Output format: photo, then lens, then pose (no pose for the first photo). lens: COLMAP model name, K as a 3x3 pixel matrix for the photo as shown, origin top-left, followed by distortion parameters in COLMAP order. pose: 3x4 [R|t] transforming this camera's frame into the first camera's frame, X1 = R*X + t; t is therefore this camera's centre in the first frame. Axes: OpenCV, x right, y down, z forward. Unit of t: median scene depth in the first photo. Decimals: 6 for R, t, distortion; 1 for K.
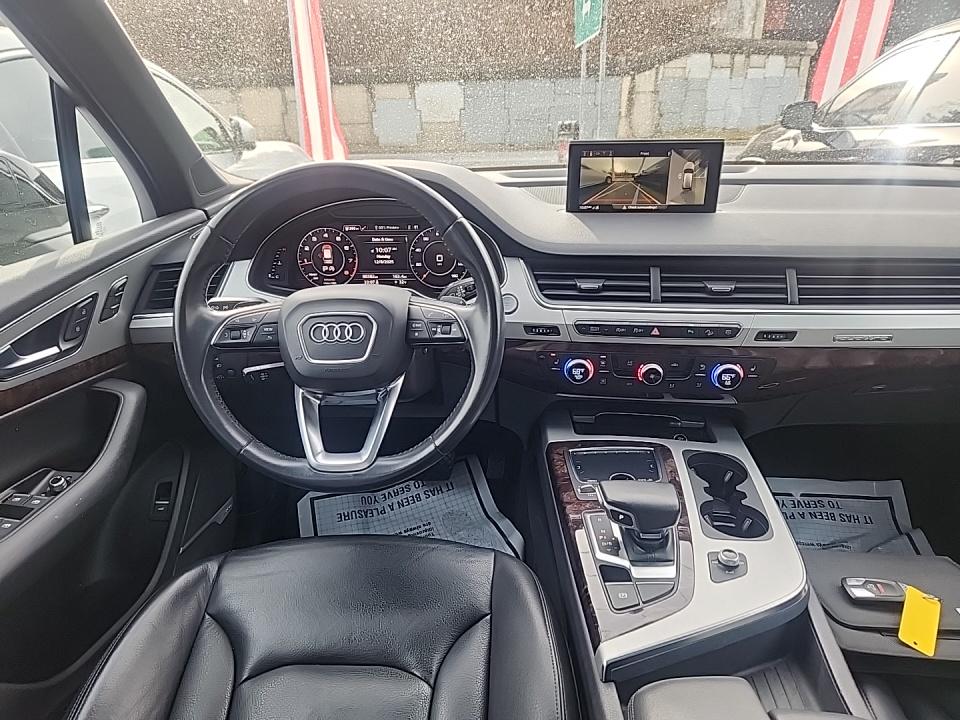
lens RADIAL K [[632.1, 0, 480.0], [0, 632.1, 360.0], [0, 0, 1]] dist [0.112843, -0.105593]
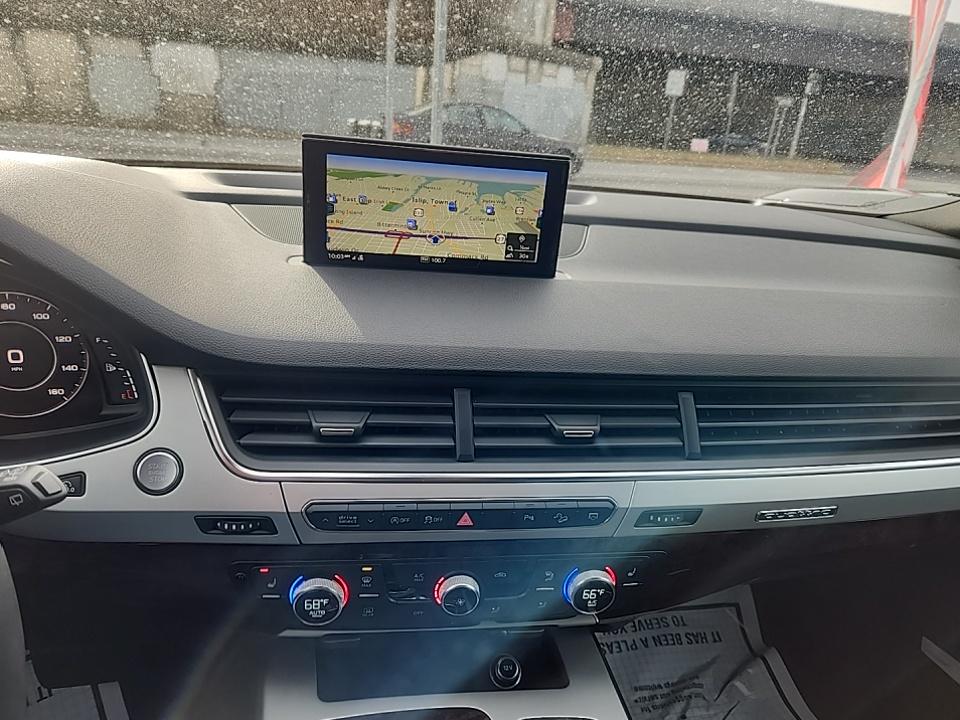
lens RADIAL K [[632.1, 0, 480.0], [0, 632.1, 360.0], [0, 0, 1]] dist [0.112843, -0.105593]
pose [[0.955580, -0.021487, 0.293948, 0.132806], [0.018060, 0.999734, 0.014366, -0.174215], [-0.294178, -0.008419, 0.955713, 0.486820]]
